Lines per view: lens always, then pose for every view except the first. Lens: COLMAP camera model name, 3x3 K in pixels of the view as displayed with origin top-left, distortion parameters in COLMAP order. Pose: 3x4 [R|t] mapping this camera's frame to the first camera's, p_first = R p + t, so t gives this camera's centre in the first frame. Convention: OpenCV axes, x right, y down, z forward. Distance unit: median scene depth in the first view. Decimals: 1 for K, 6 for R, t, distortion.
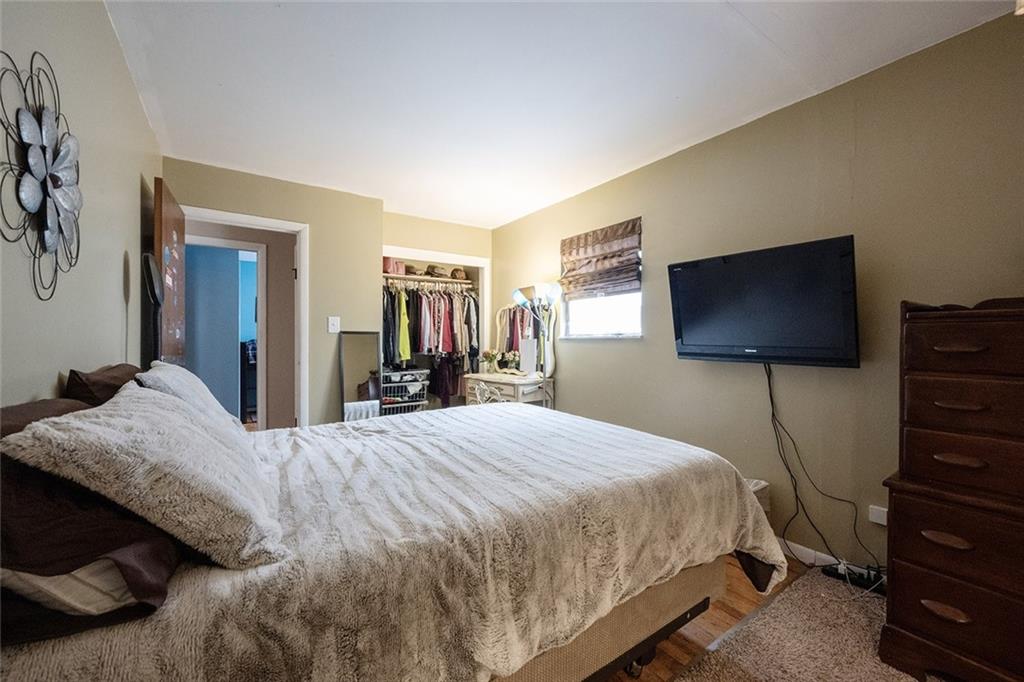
lens RADIAL K [[401.3, 0, 512.0], [0, 401.3, 341.0], [0, 0, 1]] dist [-0.000377, 0.000066]
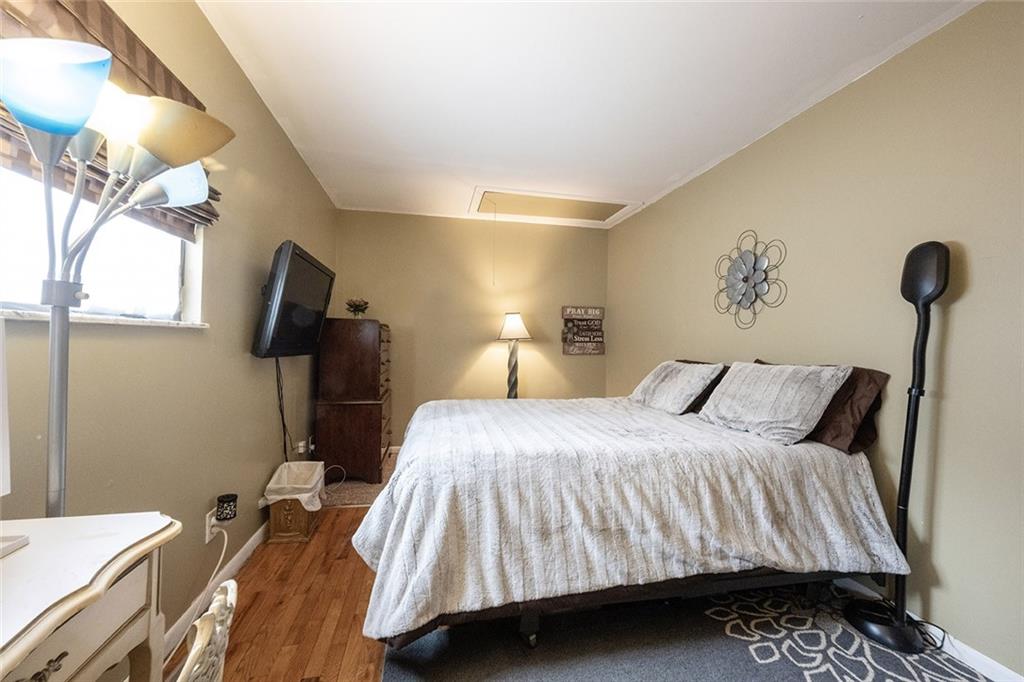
lens RADIAL K [[401.3, 0, 512.0], [0, 401.3, 341.0], [0, 0, 1]] dist [-0.000377, 0.000066]
pose [[-0.917430, -0.021715, 0.397303, -0.296076], [-0.027067, 0.999603, -0.007867, 0.006426], [-0.396974, -0.017971, -0.917654, 1.308414]]
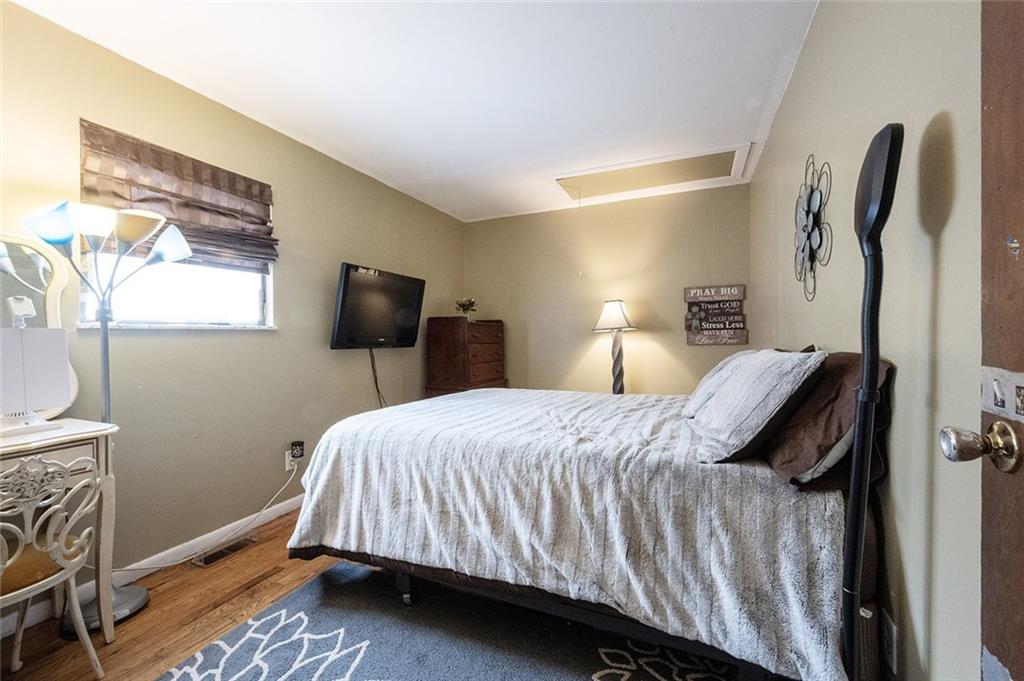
lens RADIAL K [[414.3, 0, 511.3], [0, 414.3, 338.5], [0, 0, 1]] dist [0.000743, 0.000027]
pose [[-0.528037, -0.005542, 0.849203, -0.692117], [0.001291, 0.999972, 0.007329, 0.009198], [-0.849220, 0.004966, -0.528016, 1.011940]]
